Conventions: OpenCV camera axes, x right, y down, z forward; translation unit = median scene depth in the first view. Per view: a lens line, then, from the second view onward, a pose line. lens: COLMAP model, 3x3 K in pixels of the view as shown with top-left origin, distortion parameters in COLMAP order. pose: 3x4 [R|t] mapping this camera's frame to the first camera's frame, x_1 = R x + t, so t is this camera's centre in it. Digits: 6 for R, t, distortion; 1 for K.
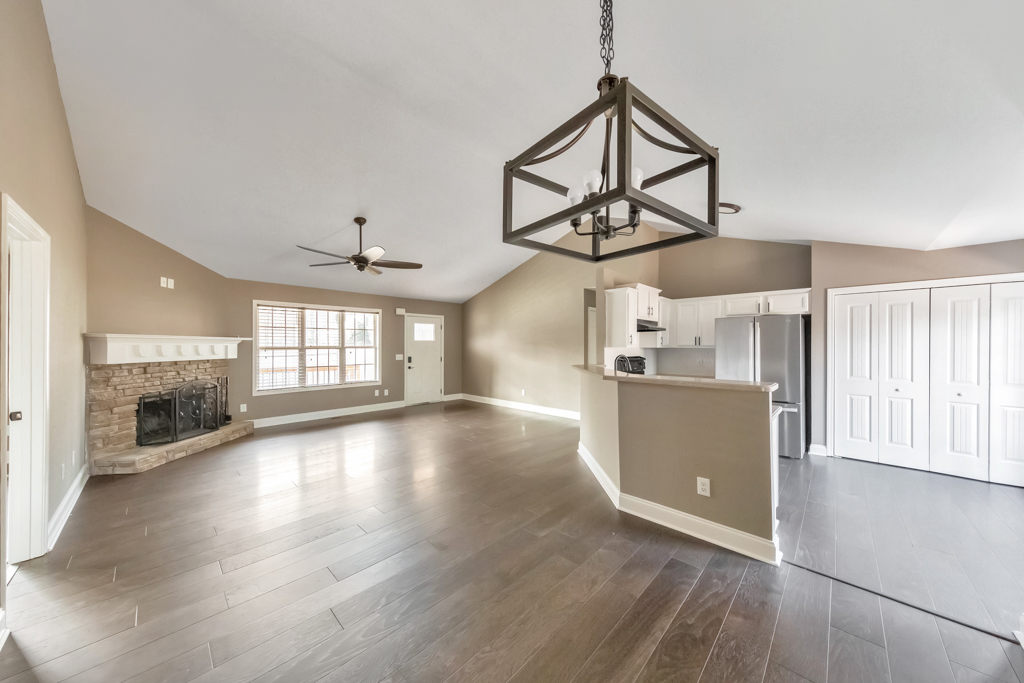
lens RADIAL K [[342.1, 0, 512.7], [0, 342.1, 346.5], [0, 0, 1]] dist [0.000265, 0.000041]
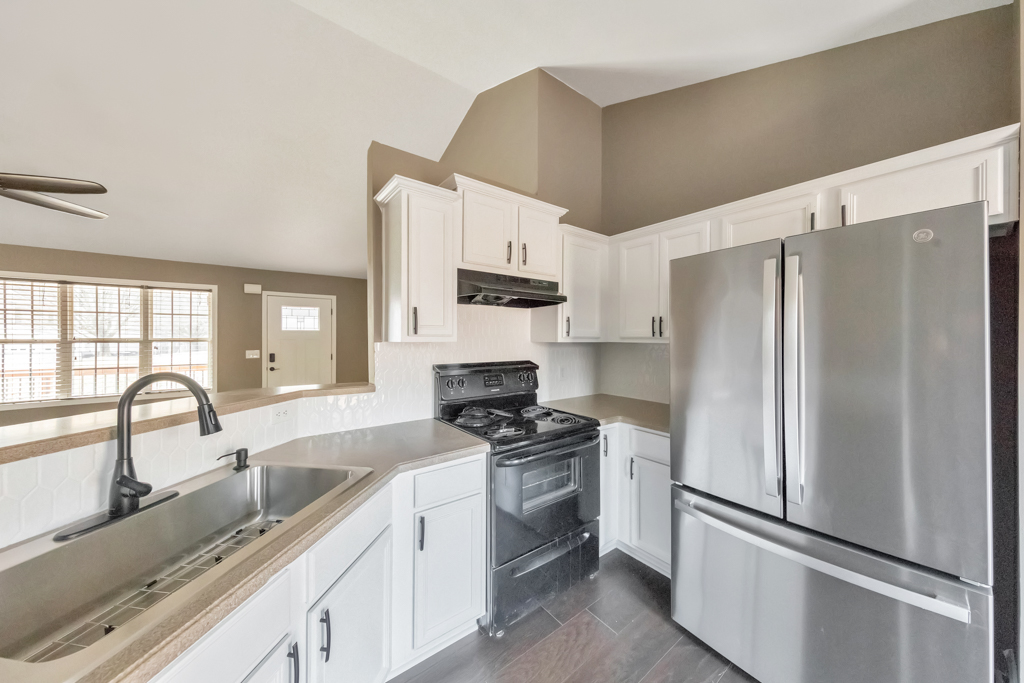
lens RADIAL K [[344.2, 0, 510.6], [0, 344.2, 337.6], [0, 0, 1]] dist [0.000811, 0.000150]
pose [[0.986560, -0.000154, -0.163401, 0.463659], [-0.000374, 0.999995, -0.003199, -0.000818], [0.163401, 0.003217, 0.986555, 0.593082]]
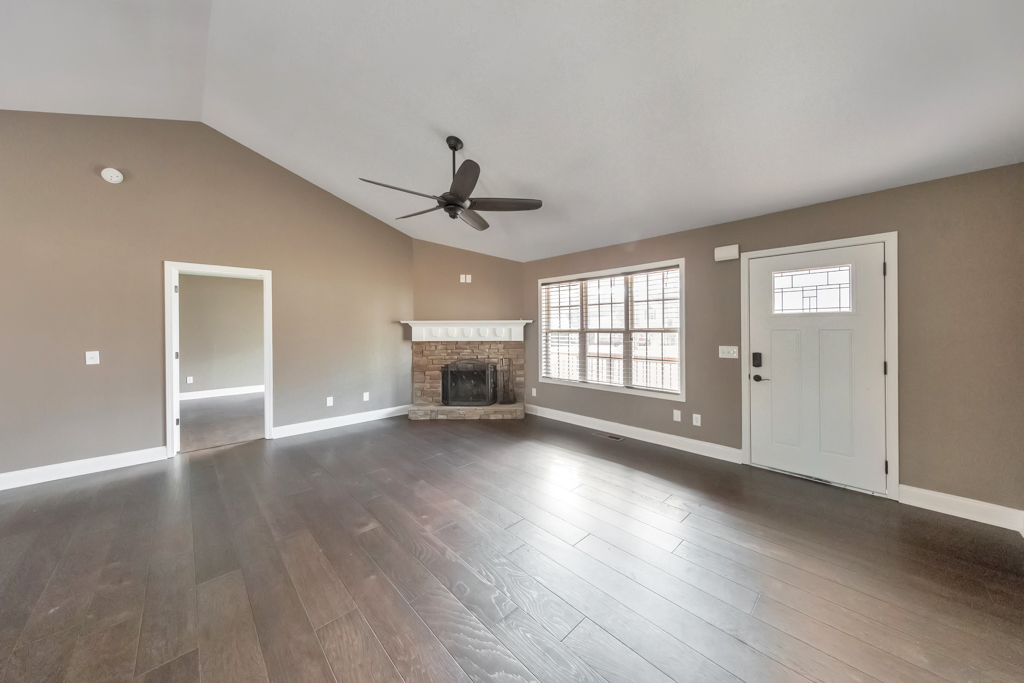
lens RADIAL K [[346.2, 0, 518.9], [0, 346.2, 329.0], [0, 0, 1]] dist [0.001183, 0.000057]
pose [[-0.040147, 0.001607, -0.999192, 0.225313], [0.002106, 0.999997, 0.001523, -0.001965], [0.999192, -0.002043, -0.040151, 1.117904]]
